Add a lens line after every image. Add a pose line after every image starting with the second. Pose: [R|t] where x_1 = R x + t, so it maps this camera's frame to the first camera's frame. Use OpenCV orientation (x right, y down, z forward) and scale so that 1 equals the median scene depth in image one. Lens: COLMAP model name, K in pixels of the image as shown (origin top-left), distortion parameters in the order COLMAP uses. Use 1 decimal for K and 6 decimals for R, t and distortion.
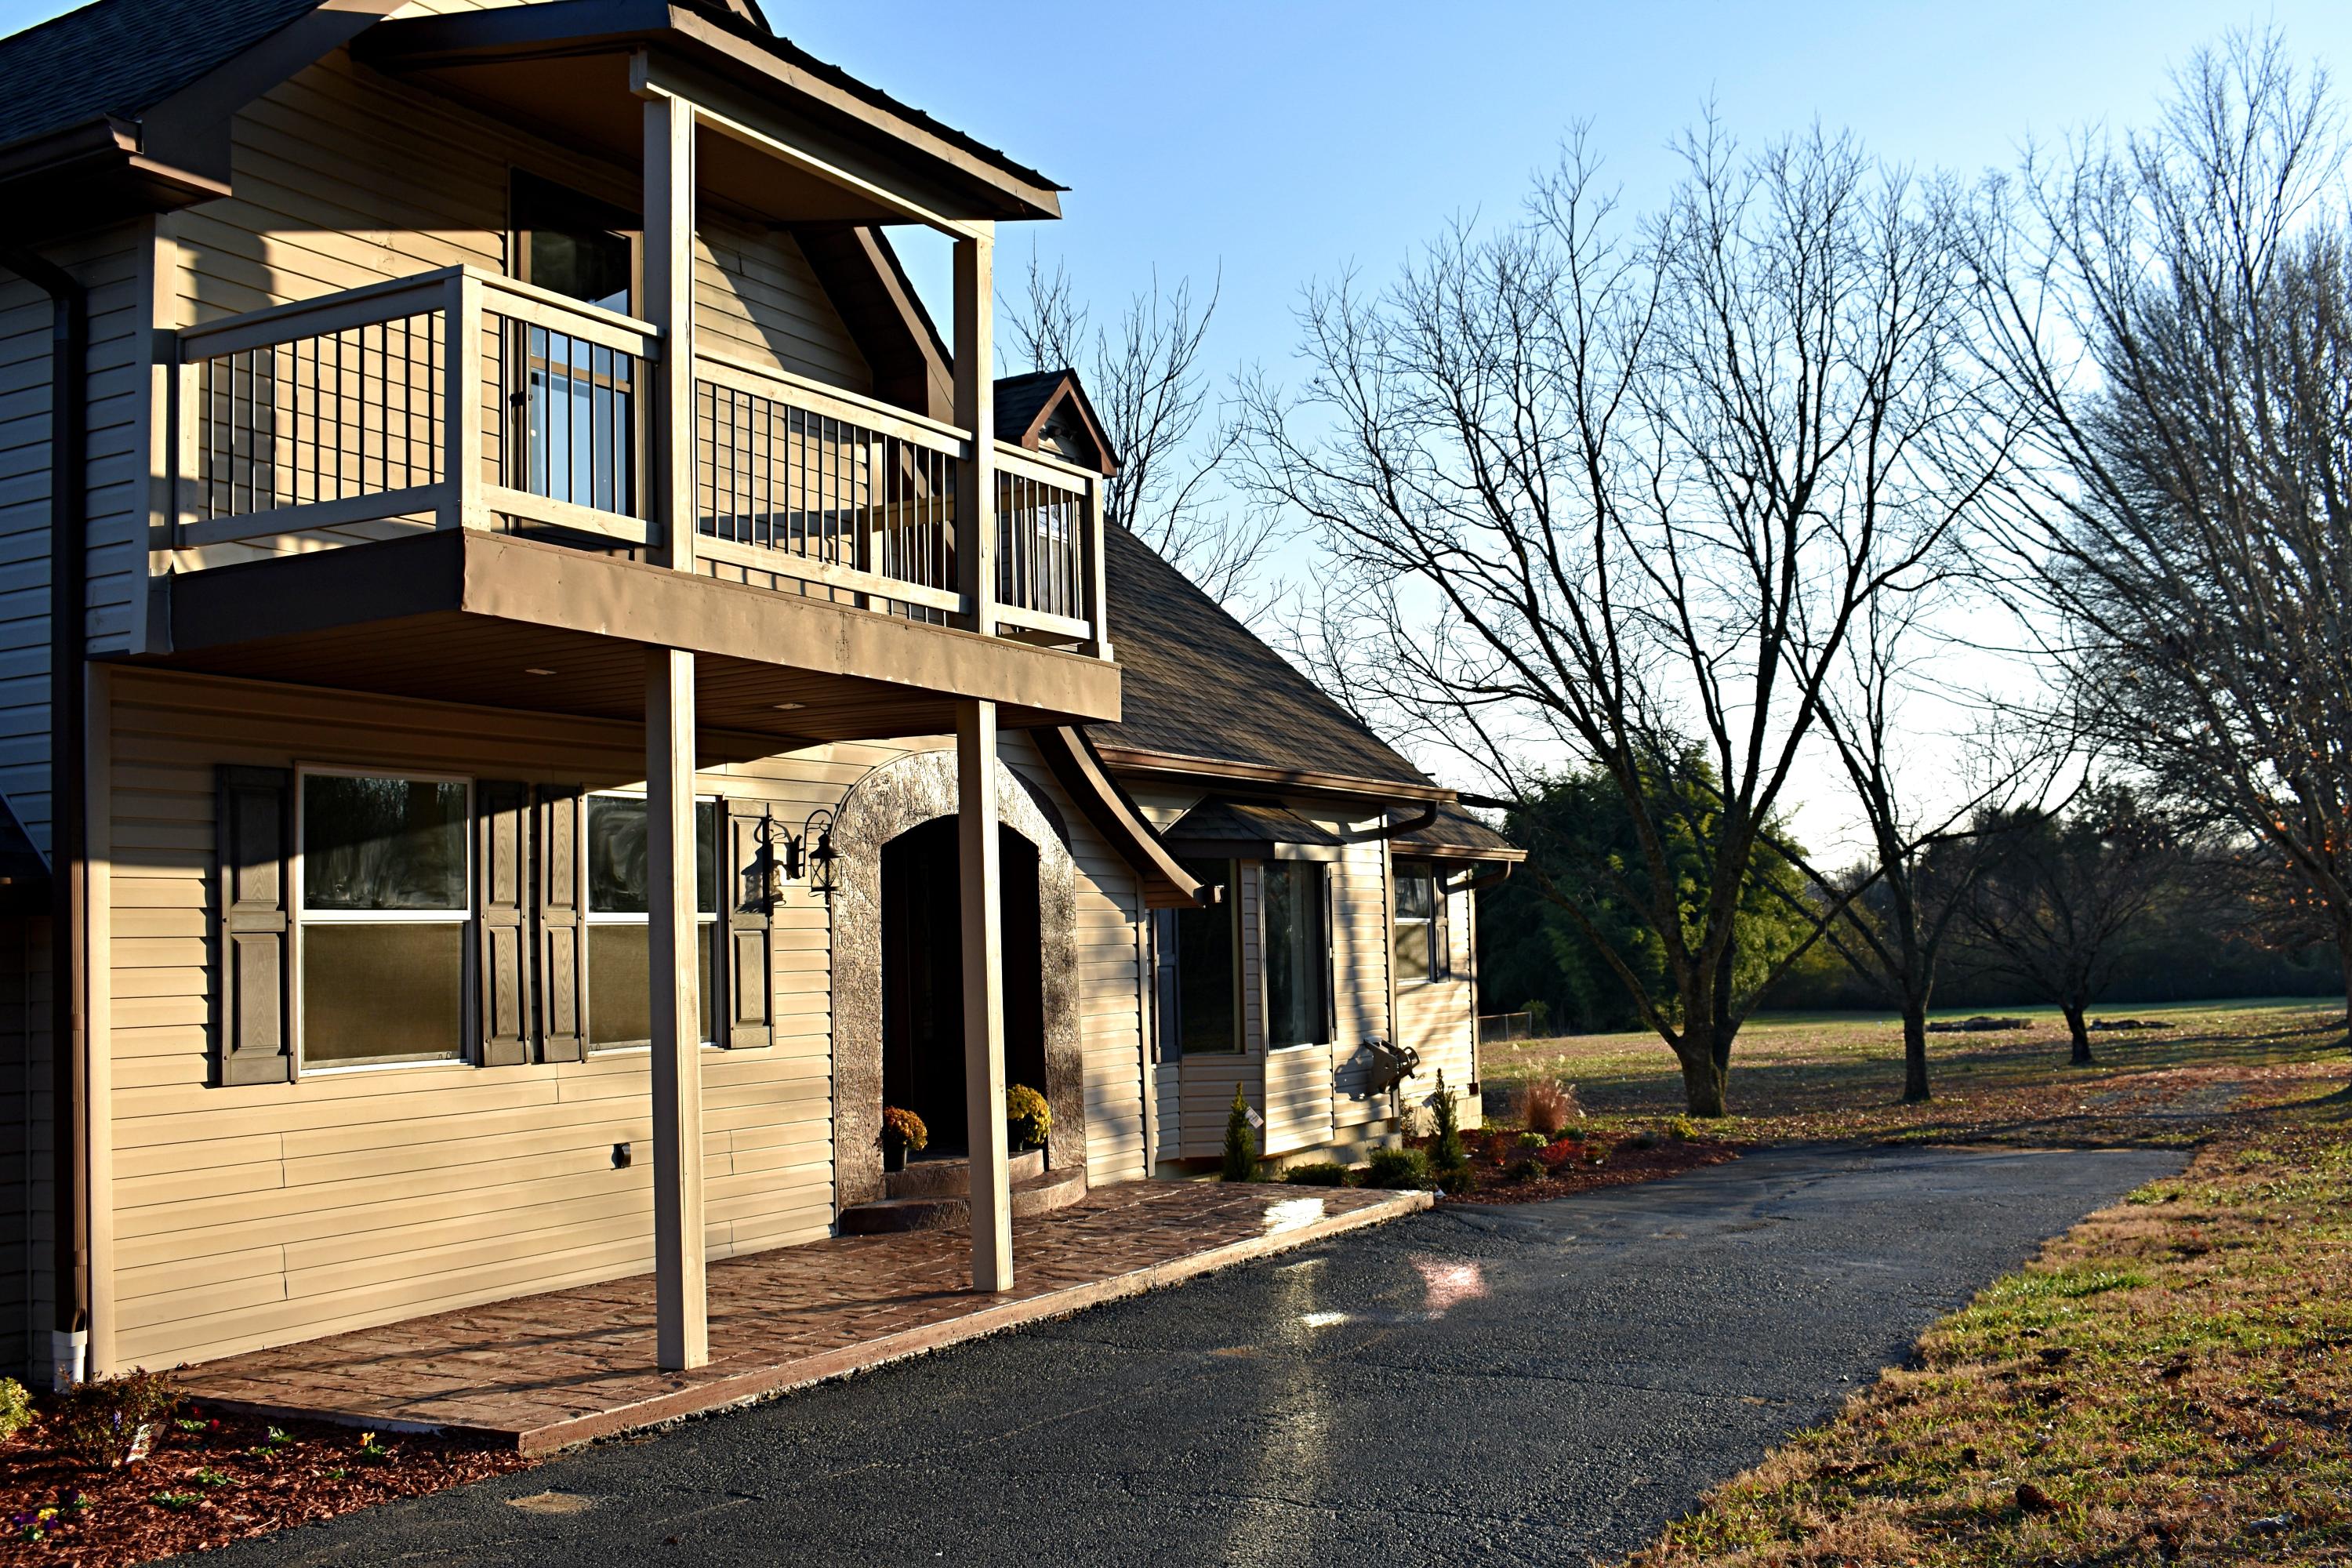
lens RADIAL K [[2298.3, 0, 1176.0], [0, 2298.3, 784.0], [0, 0, 1]] dist [-0.088280, 0.000833]
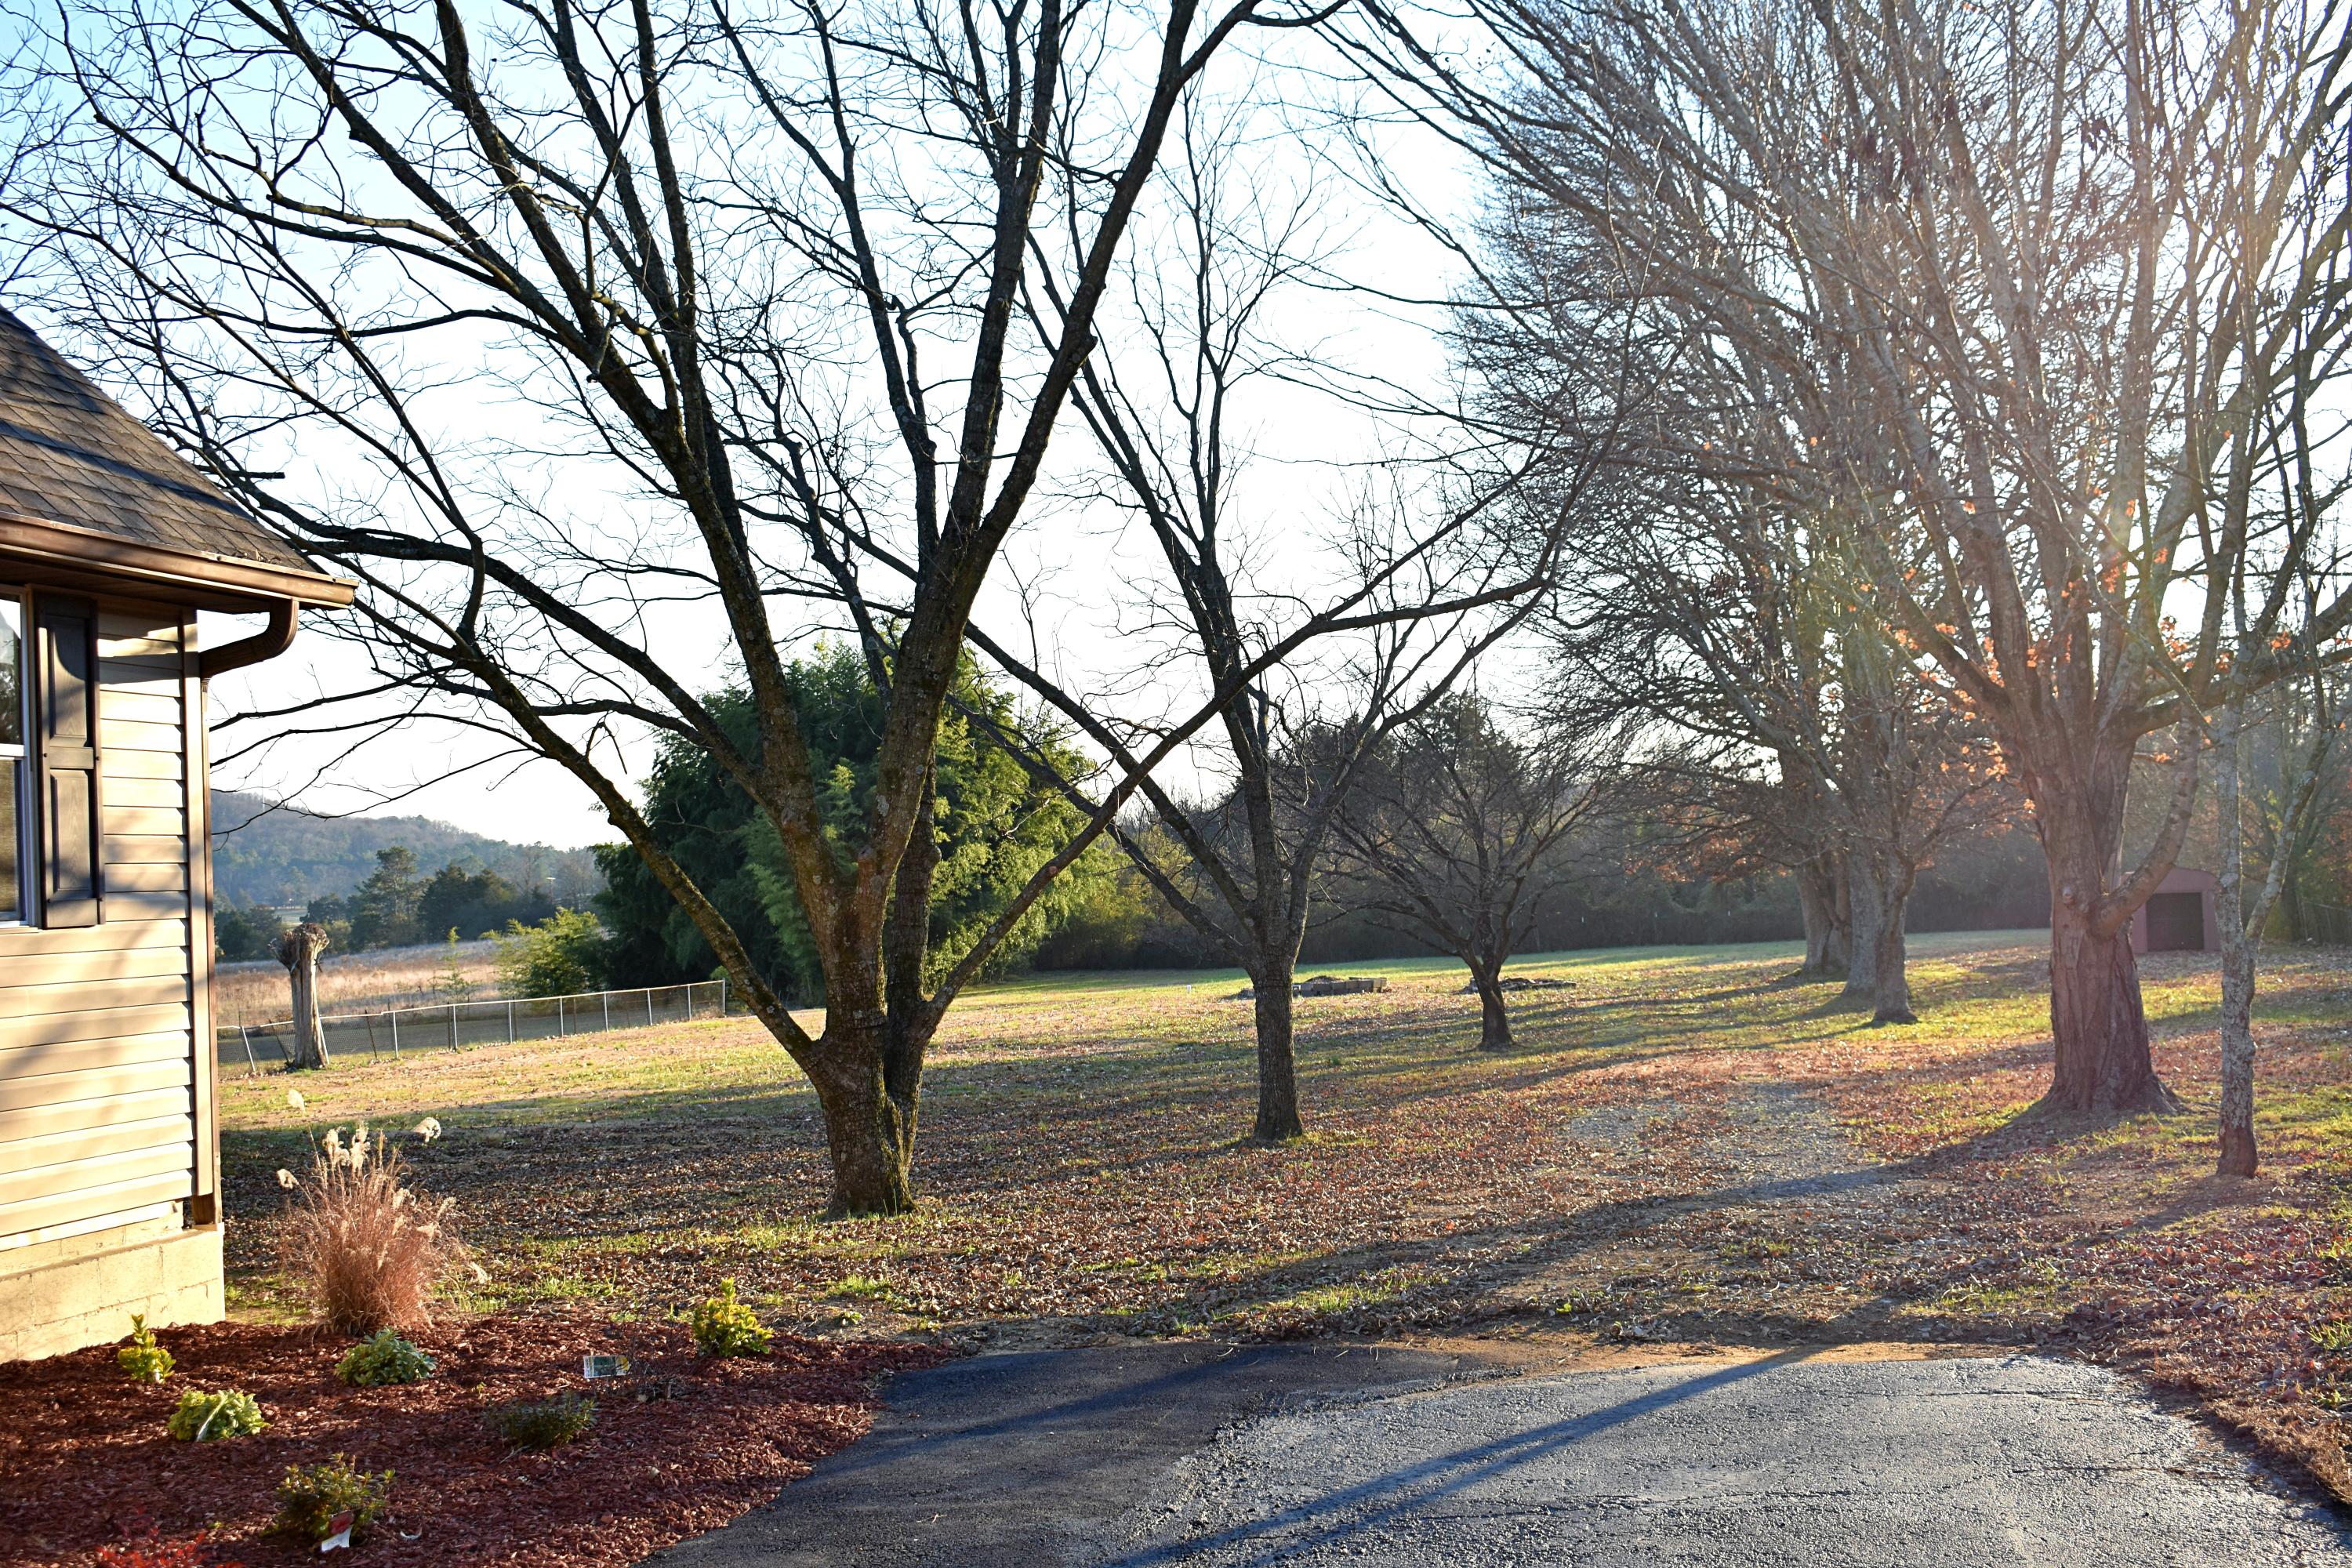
lens RADIAL K [[2721.1, 0, 1176.0], [0, 2721.1, 784.0], [0, 0, 1]] dist [-0.005730, -0.005186]
pose [[0.955976, -0.000636, 0.293445, 0.103468], [-0.007720, 0.999597, 0.027316, 0.034061], [-0.293344, -0.028379, 0.955586, 0.361181]]
